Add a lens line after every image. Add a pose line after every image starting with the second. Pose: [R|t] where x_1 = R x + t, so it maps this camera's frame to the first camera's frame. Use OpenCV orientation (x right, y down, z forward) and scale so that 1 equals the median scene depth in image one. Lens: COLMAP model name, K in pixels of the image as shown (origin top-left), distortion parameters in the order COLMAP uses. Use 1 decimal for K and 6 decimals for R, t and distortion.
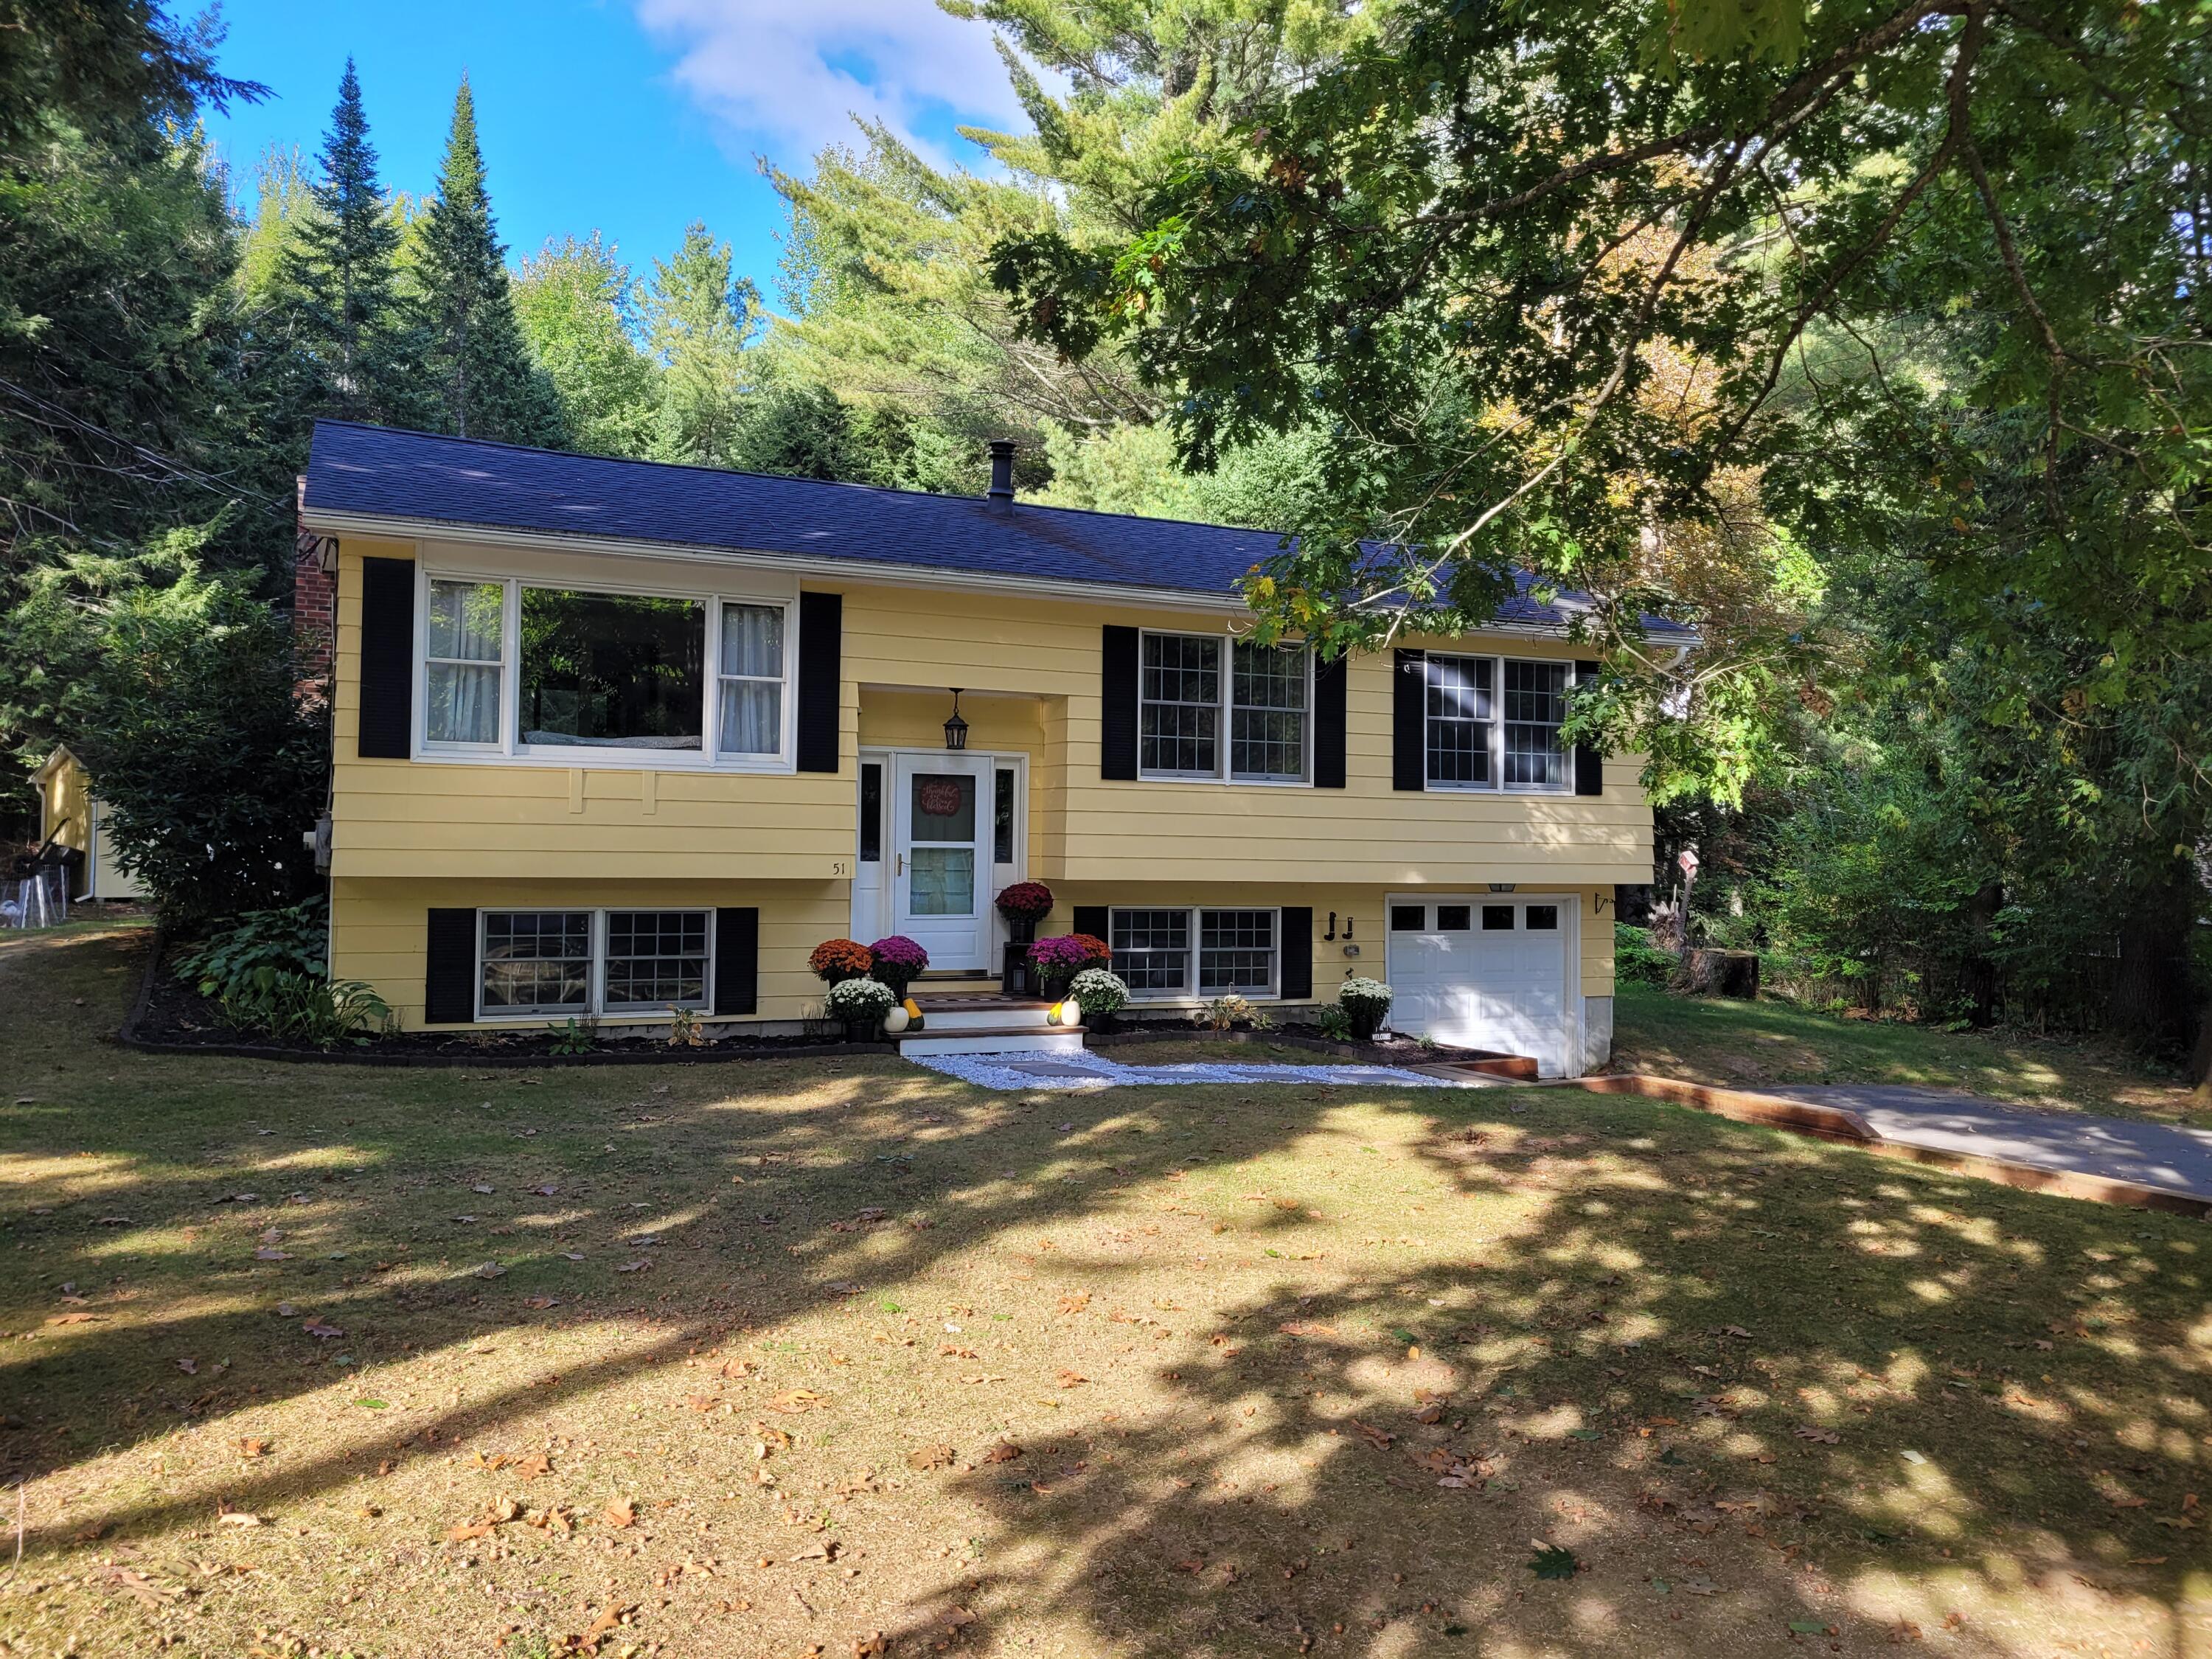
lens RADIAL K [[1657.4, 0, 1099.9], [0, 1657.4, 804.3], [0, 0, 1]] dist [0.024376, -0.003115]
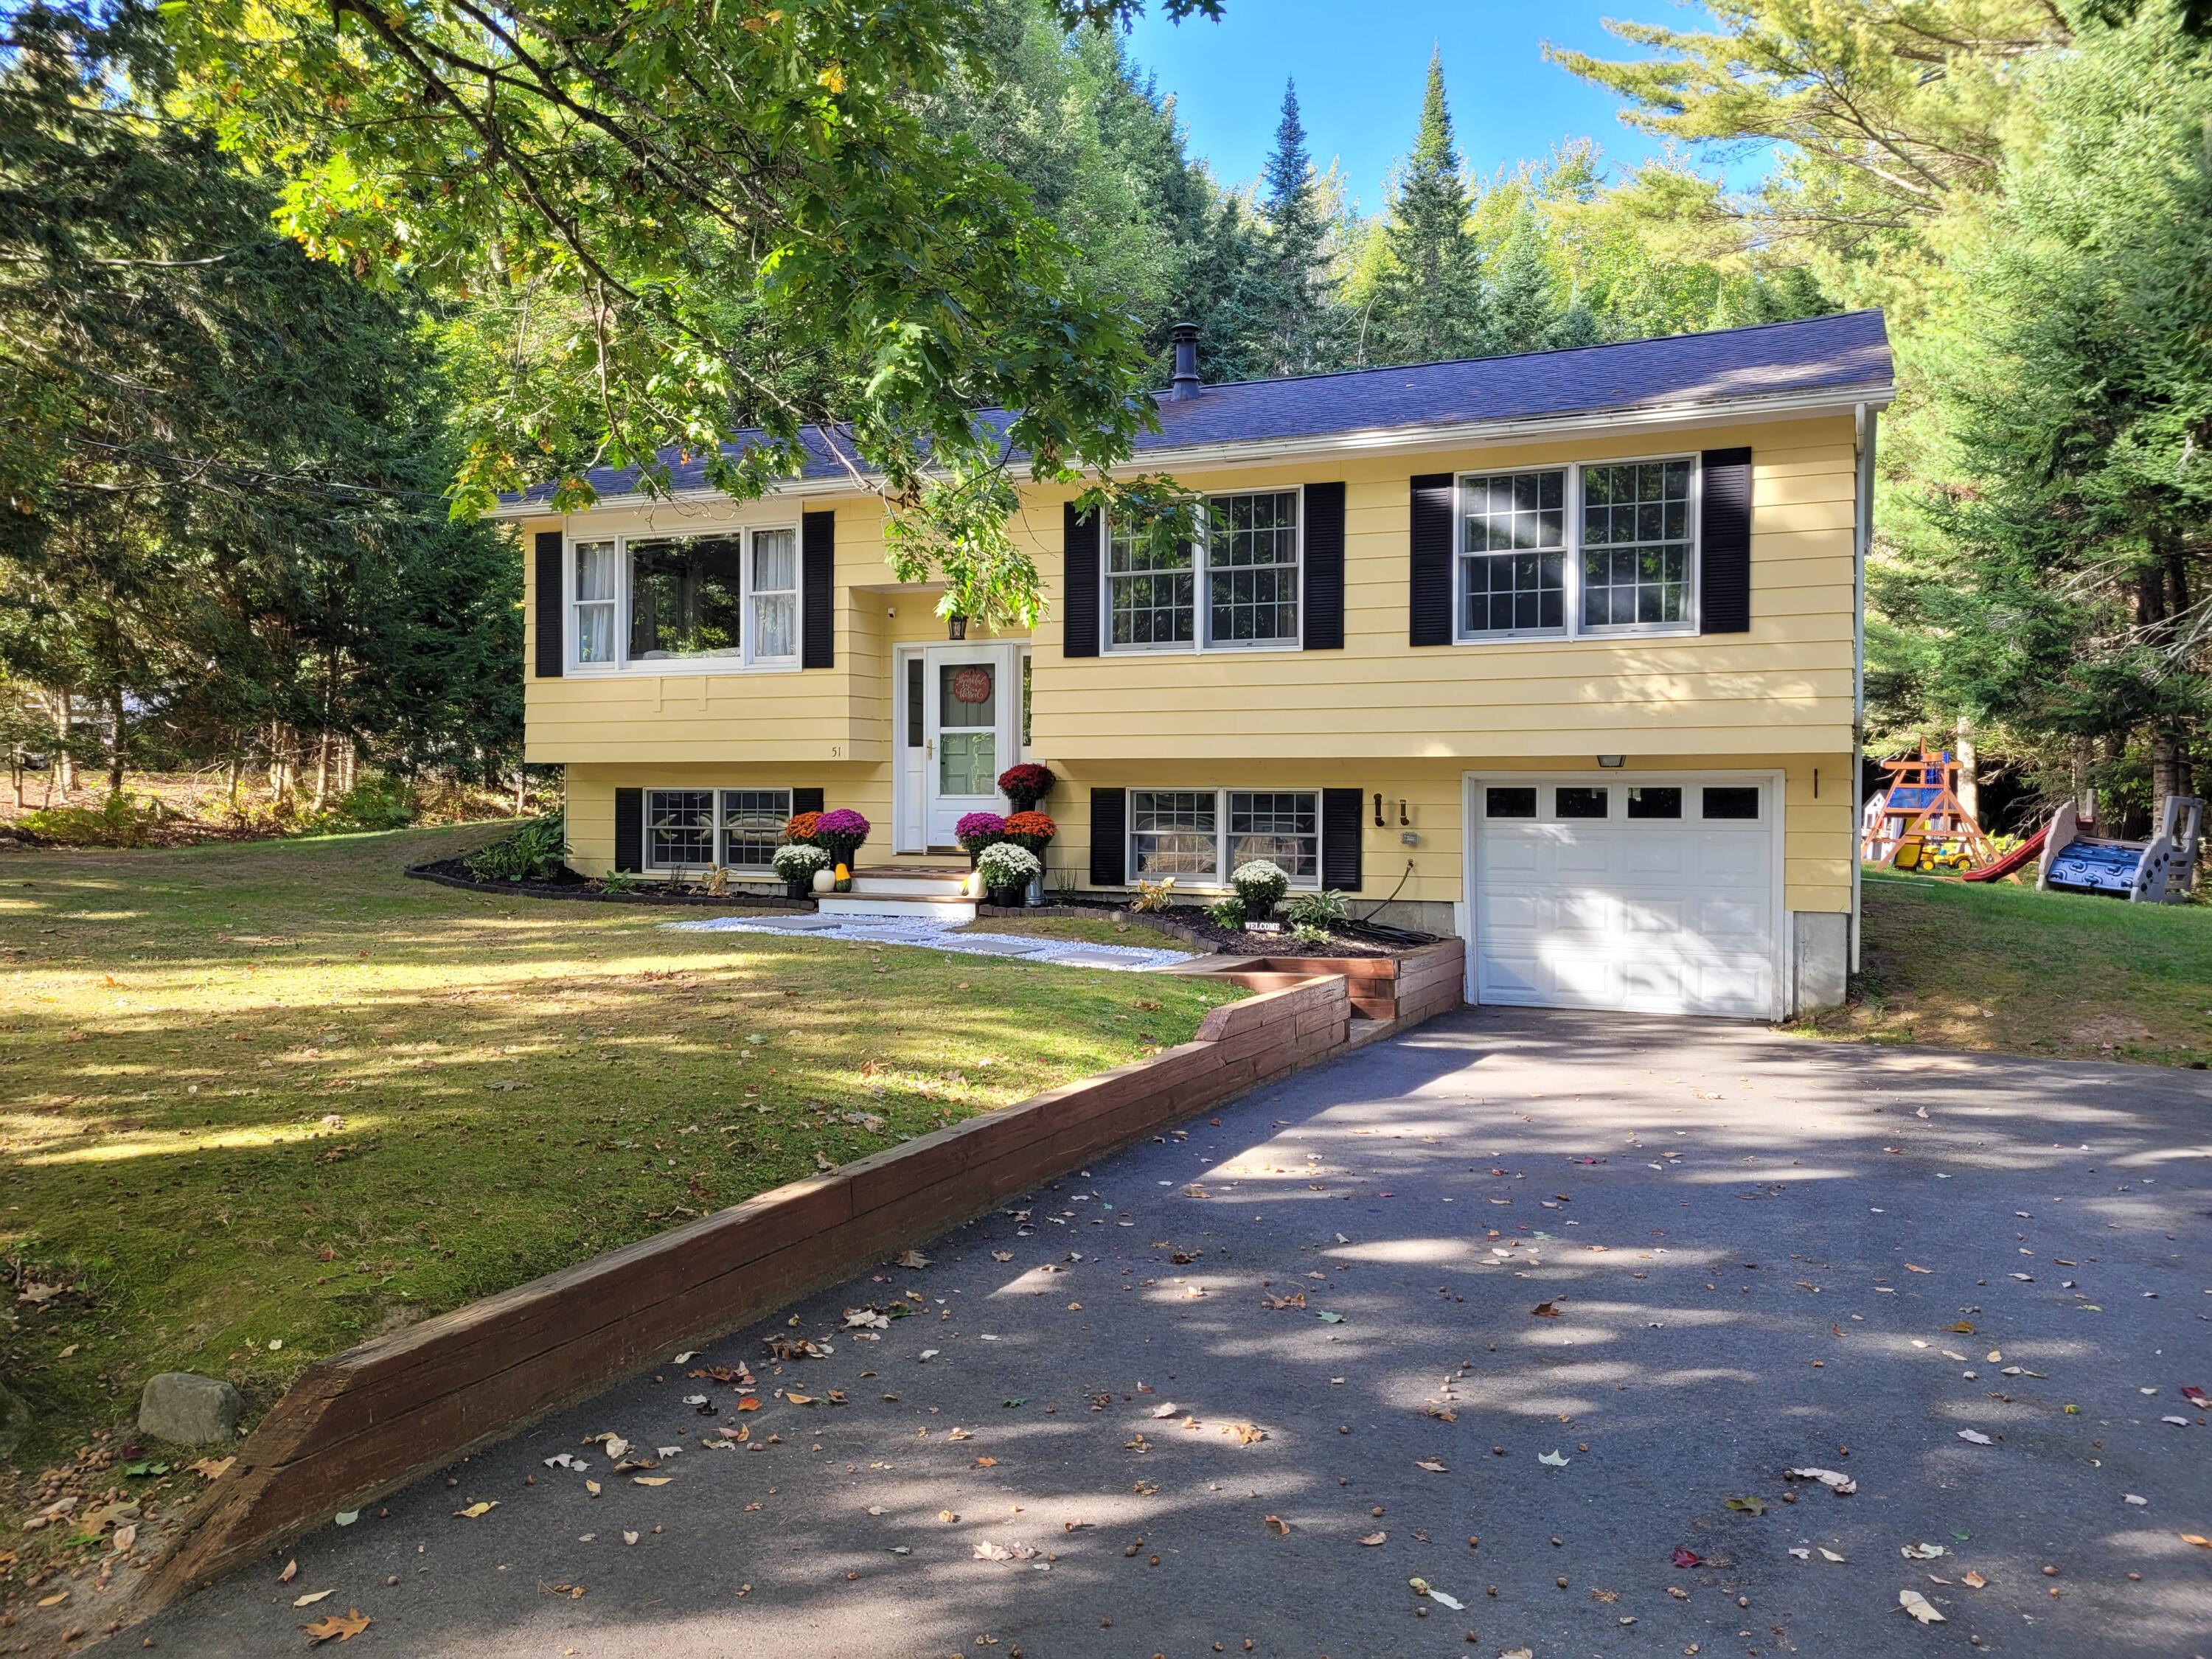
lens RADIAL K [[1657.4, 0, 1099.9], [0, 1657.4, 804.3], [0, 0, 1]] dist [0.024376, -0.003115]
pose [[0.661630, -0.007692, -0.749791, 0.754621], [0.029179, 0.999454, 0.015494, 0.057716], [0.749263, -0.032129, 0.661493, 0.347222]]
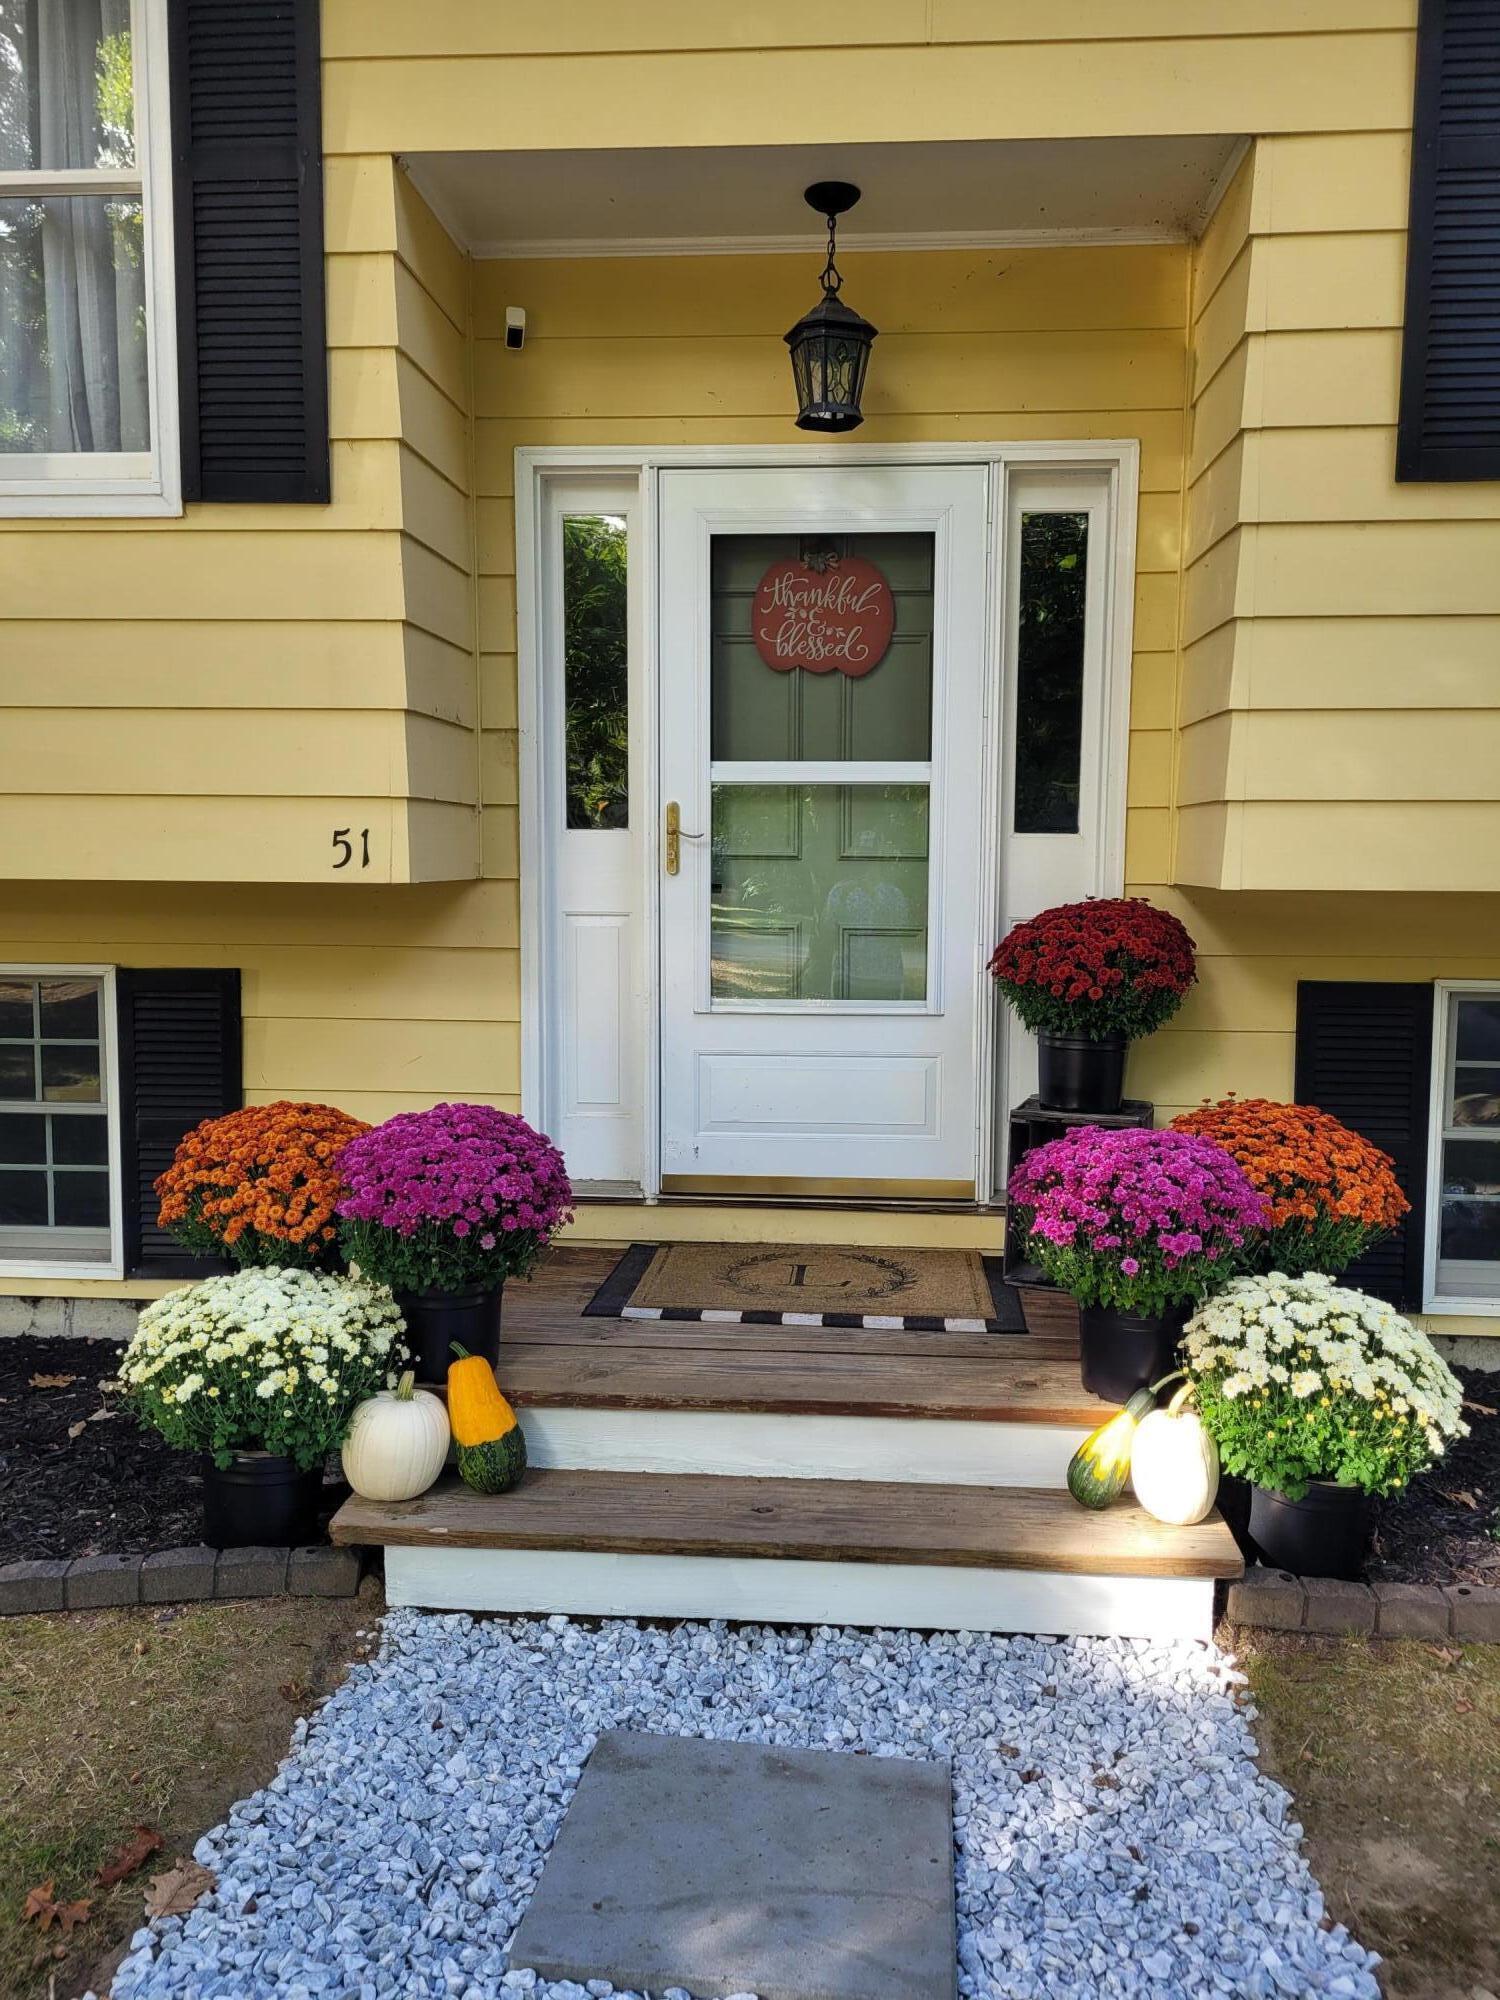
lens RADIAL K [[1498.6, 0, 757.0], [0, 1498.6, 1005.8], [0, 0, 1]] dist [0.024376, -0.003115]
pose [[0.879641, 0.039715, -0.473978, 0.026695], [0.019795, 0.992588, 0.119908, 0.033243], [0.475227, -0.114858, 0.872334, 0.739024]]
